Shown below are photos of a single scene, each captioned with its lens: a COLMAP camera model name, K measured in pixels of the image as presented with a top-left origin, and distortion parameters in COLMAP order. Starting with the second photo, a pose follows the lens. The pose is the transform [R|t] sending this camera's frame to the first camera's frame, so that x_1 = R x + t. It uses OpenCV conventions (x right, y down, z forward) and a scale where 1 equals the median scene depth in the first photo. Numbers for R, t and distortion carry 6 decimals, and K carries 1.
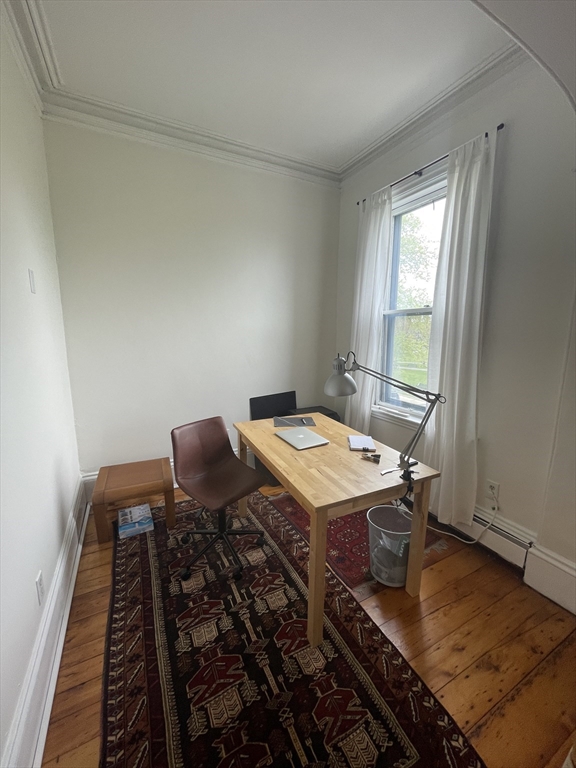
lens RADIAL K [[310.5, 0, 289.4], [0, 310.5, 384.5], [0, 0, 1]] dist [-0.003344, 0.000228]
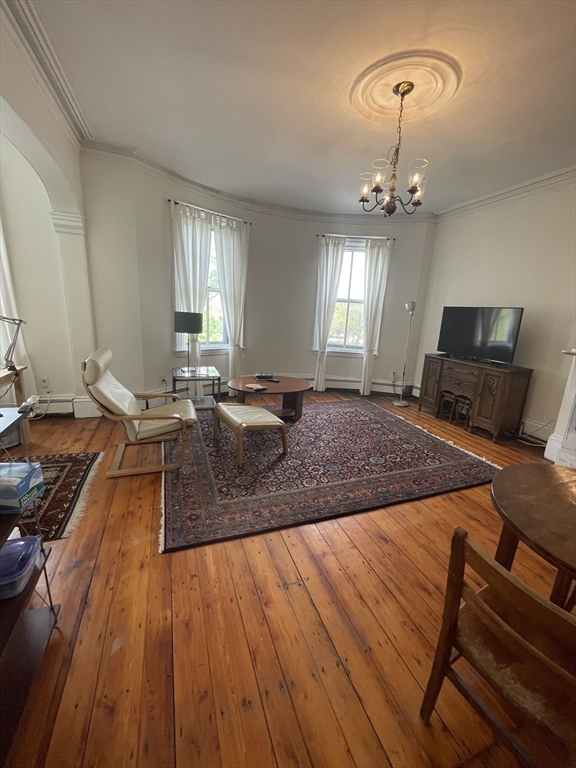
lens RADIAL K [[310.5, 0, 289.0], [0, 310.5, 383.8], [0, 0, 1]] dist [-0.003344, 0.000228]
pose [[0.118457, -0.229072, 0.966175, -0.975970], [0.115104, 0.969634, 0.215780, 0.149611], [-0.986265, 0.085650, 0.141227, -0.673584]]
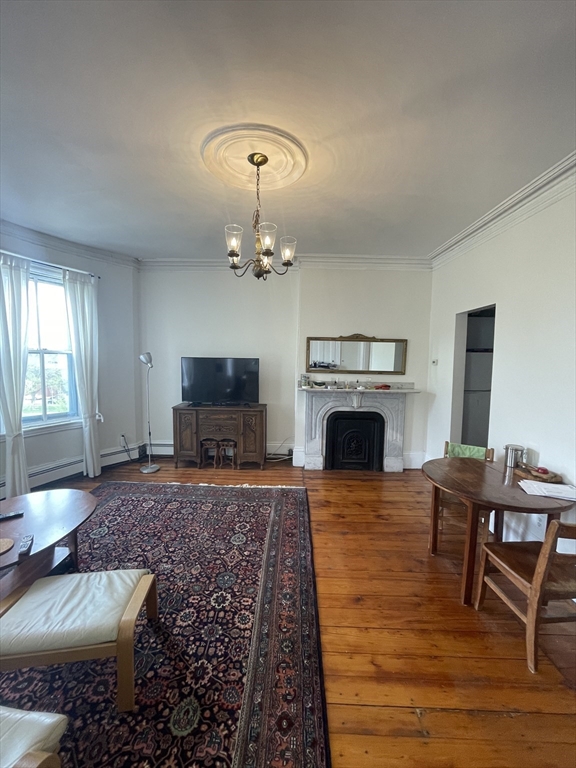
lens RADIAL K [[310.5, 0, 289.9], [0, 310.5, 384.2], [0, 0, 1]] dist [-0.003344, 0.000228]
pose [[-0.878080, -0.057600, 0.475035, -0.237707], [0.061147, 0.971084, 0.230775, -0.072970], [-0.474591, 0.231686, -0.849167, 0.110940]]
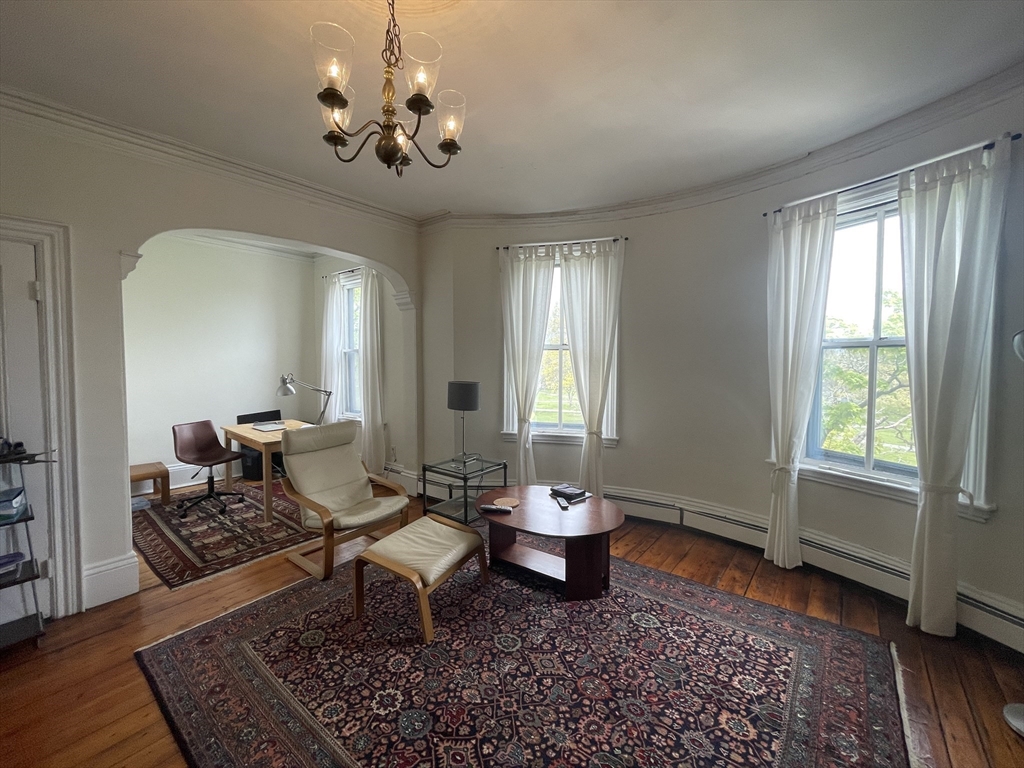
lens RADIAL K [[414.0, 0, 511.2], [0, 414.0, 381.1], [0, 0, 1]] dist [-0.003344, 0.000228]
pose [[0.913839, -0.022757, 0.405438, 0.360712], [0.072702, 0.991465, -0.108218, 0.286798], [-0.399515, 0.128370, 0.907694, -1.694198]]
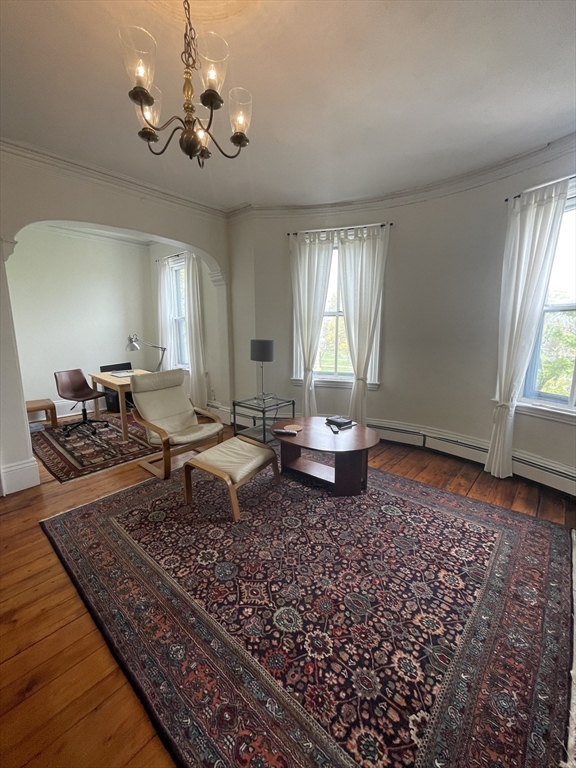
lens RADIAL K [[310.5, 0, 289.2], [0, 310.5, 382.5], [0, 0, 1]] dist [-0.003344, 0.000228]
pose [[0.931612, -0.067199, 0.357189, 0.393394], [0.067802, 0.997640, 0.010847, 0.319597], [-0.357075, 0.014113, 0.933969, -1.702201]]
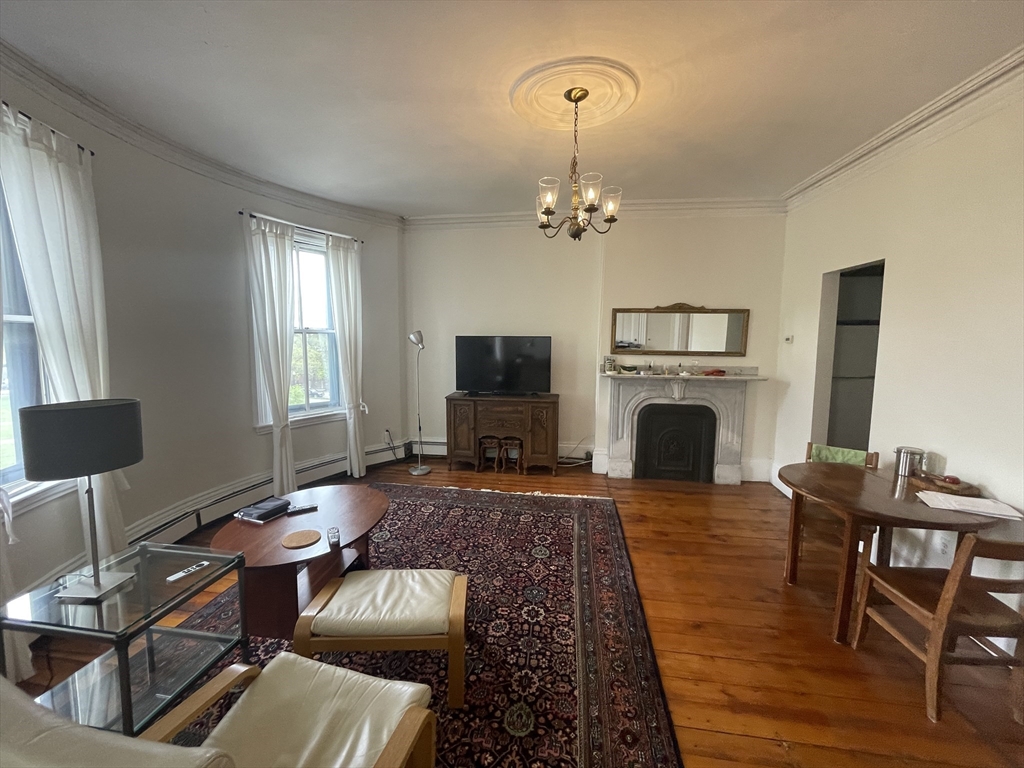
lens RADIAL K [[414.0, 0, 511.9], [0, 414.0, 383.2], [0, 0, 1]] dist [-0.003344, 0.000228]
pose [[-0.811561, -0.073287, 0.579653, -0.177993], [0.089334, 0.964872, 0.247066, -0.101535], [-0.577398, 0.252292, -0.776505, 0.327534]]
